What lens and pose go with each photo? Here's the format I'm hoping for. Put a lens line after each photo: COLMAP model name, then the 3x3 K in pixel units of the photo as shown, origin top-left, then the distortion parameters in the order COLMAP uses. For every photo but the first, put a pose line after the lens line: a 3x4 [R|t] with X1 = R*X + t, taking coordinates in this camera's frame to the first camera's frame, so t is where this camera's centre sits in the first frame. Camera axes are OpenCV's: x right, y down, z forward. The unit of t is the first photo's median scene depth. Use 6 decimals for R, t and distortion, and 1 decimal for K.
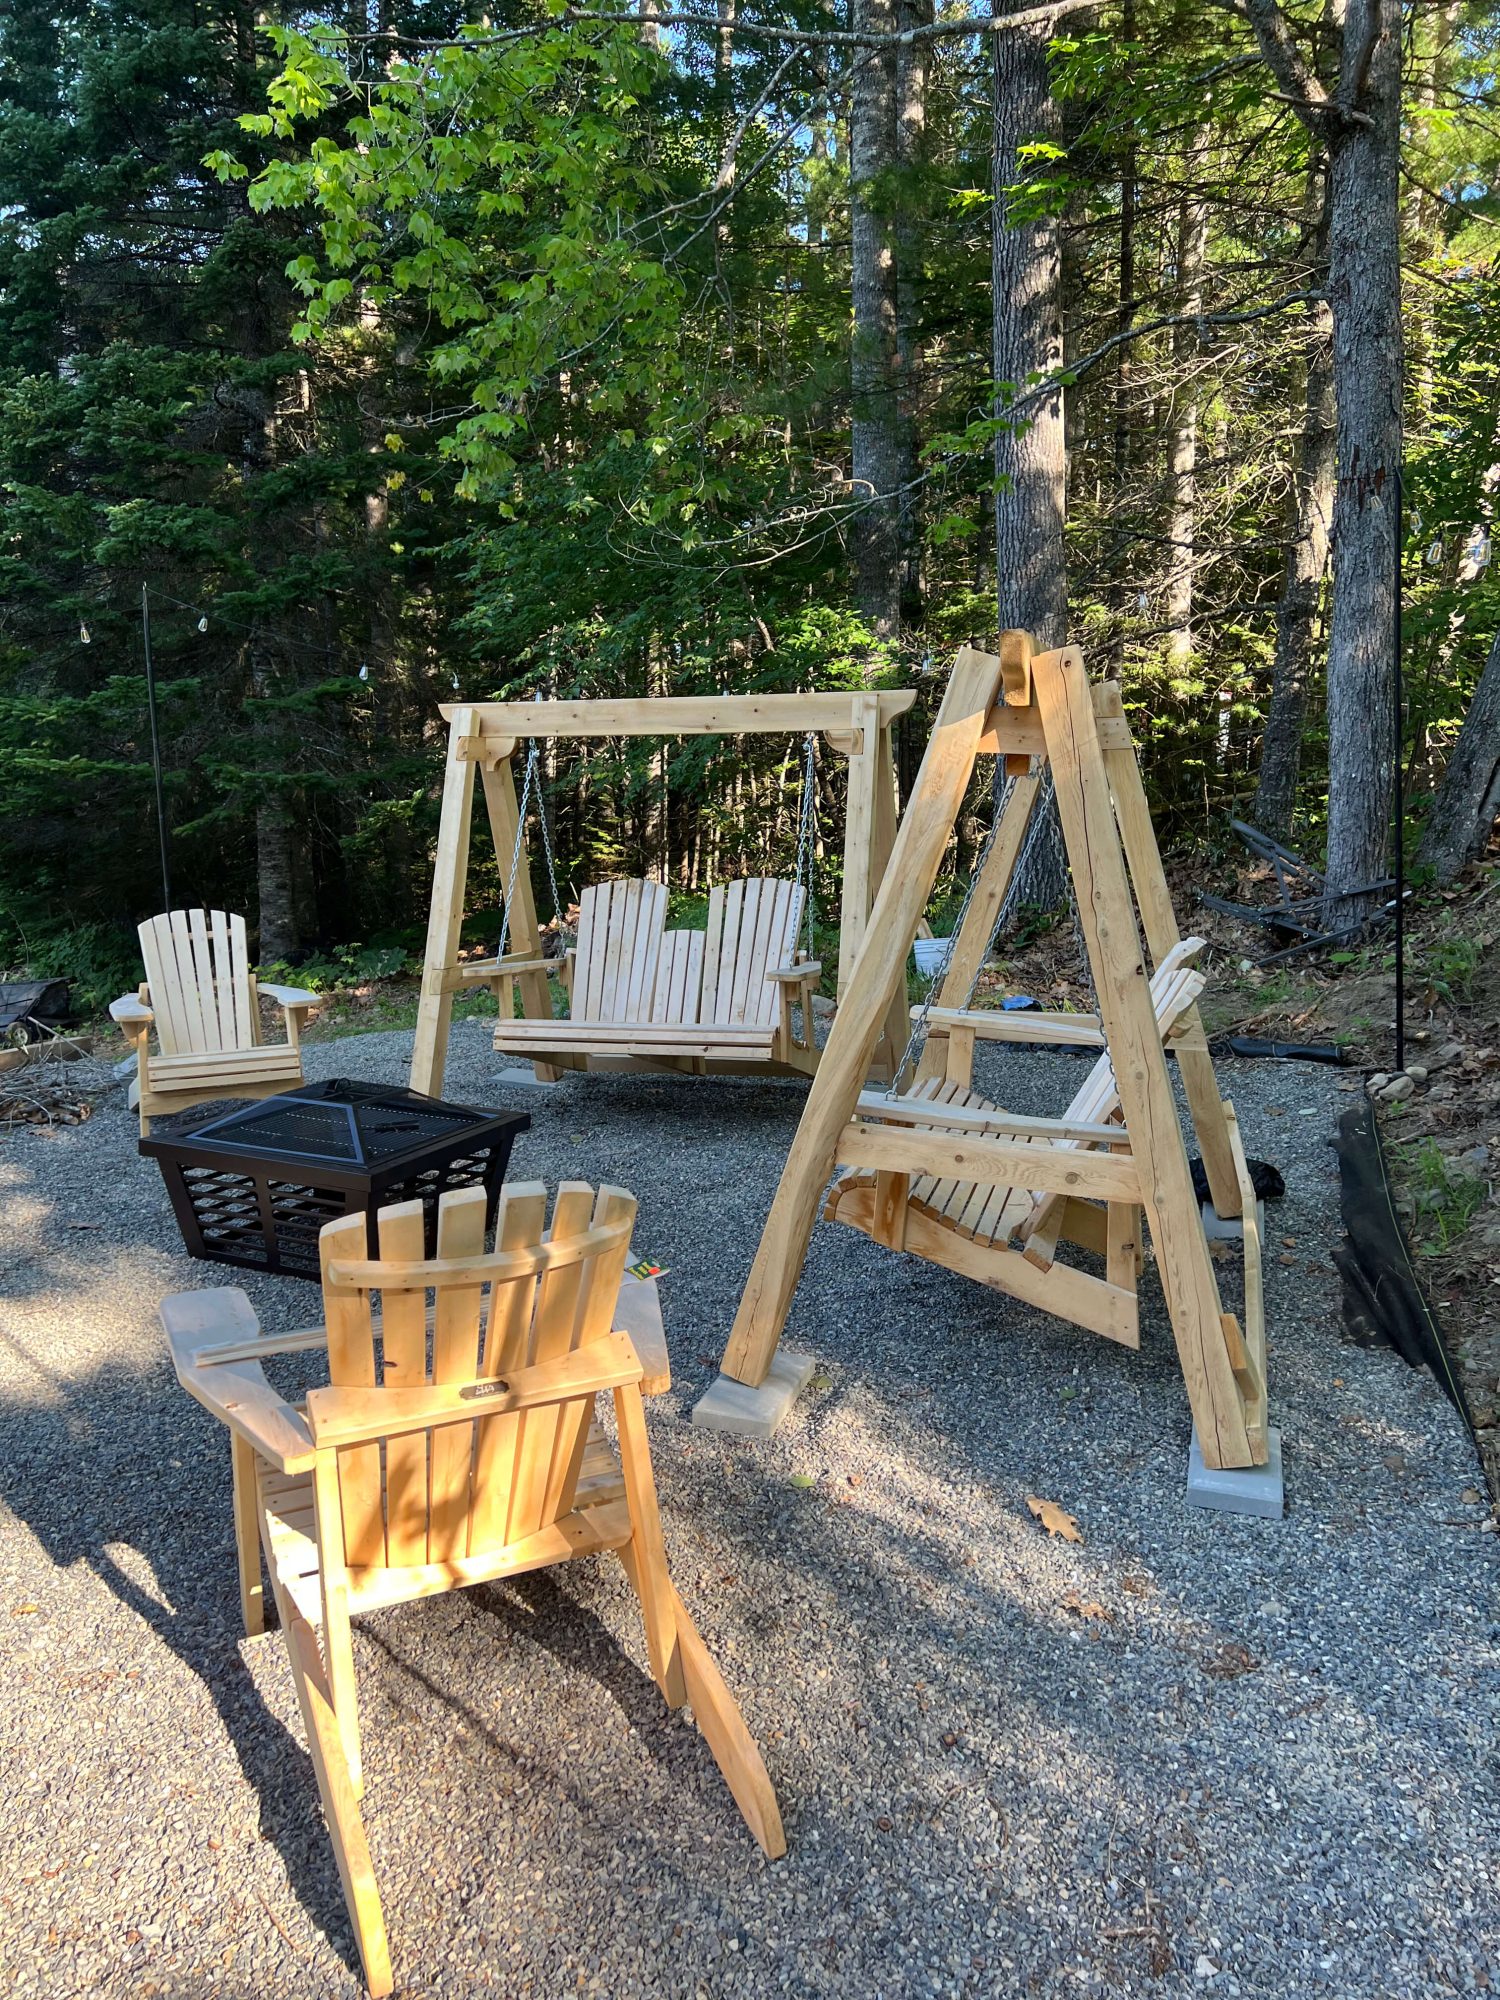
lens RADIAL K [[1506.5, 0, 758.1], [0, 1506.5, 1000.9], [0, 0, 1]] dist [0.046057, -0.024511]
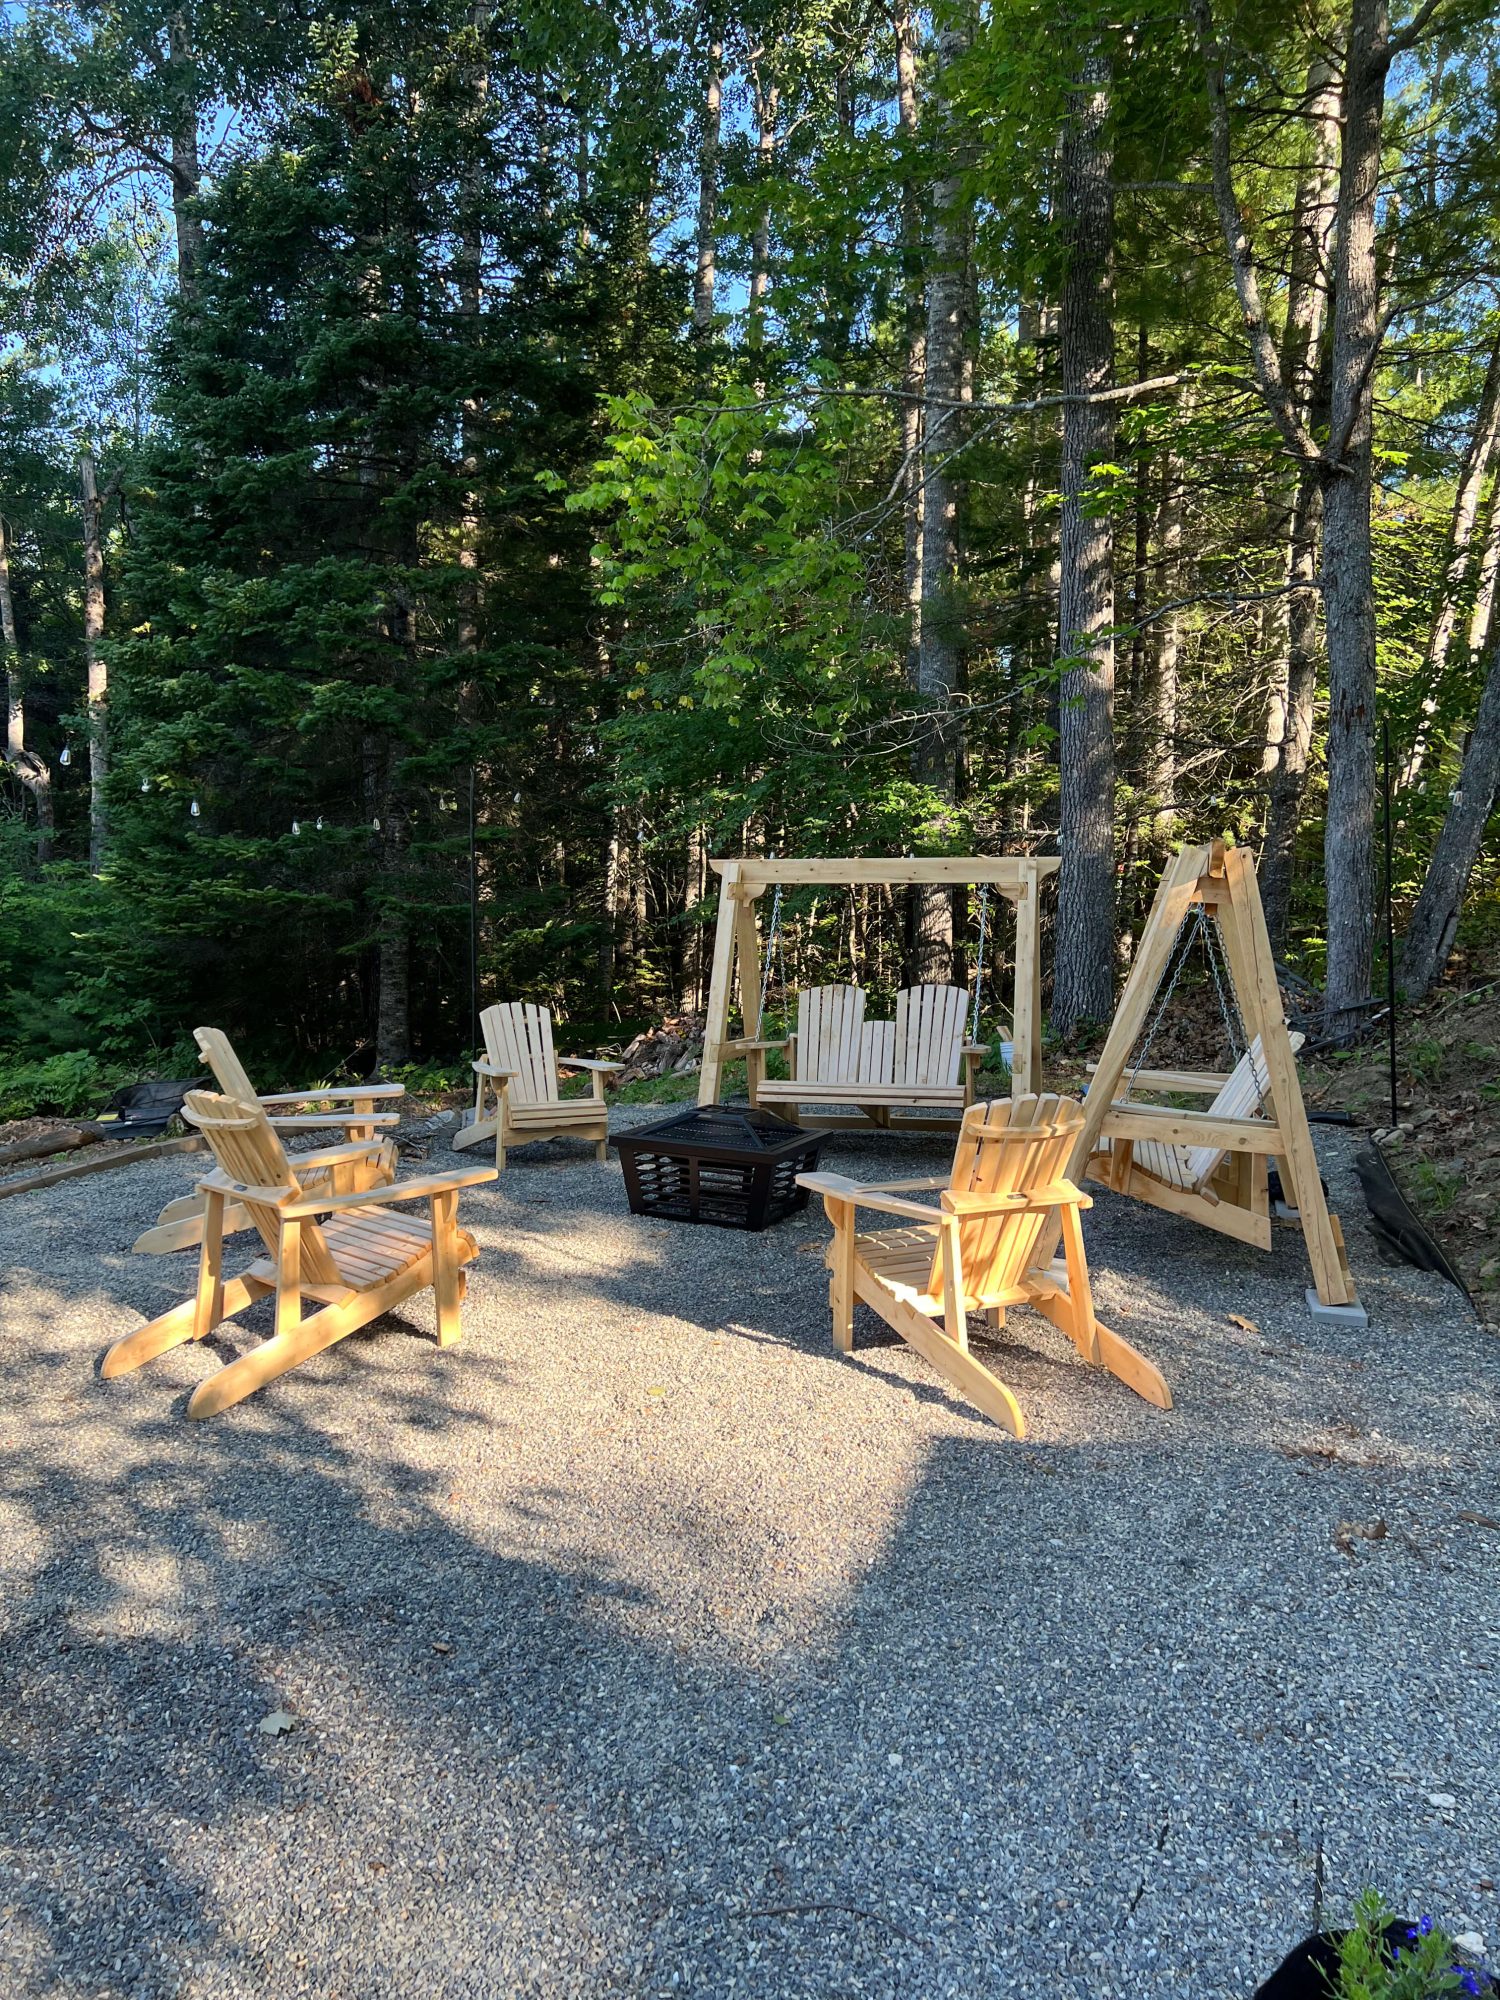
lens RADIAL K [[1506.5, 0, 742.2], [0, 1506.5, 1001.0], [0, 0, 1]] dist [0.046057, -0.024511]
pose [[0.999401, 0.018967, 0.028938, -0.205662], [-0.016265, 0.995724, -0.090933, 0.059442], [-0.030539, 0.090408, 0.995437, -0.364584]]
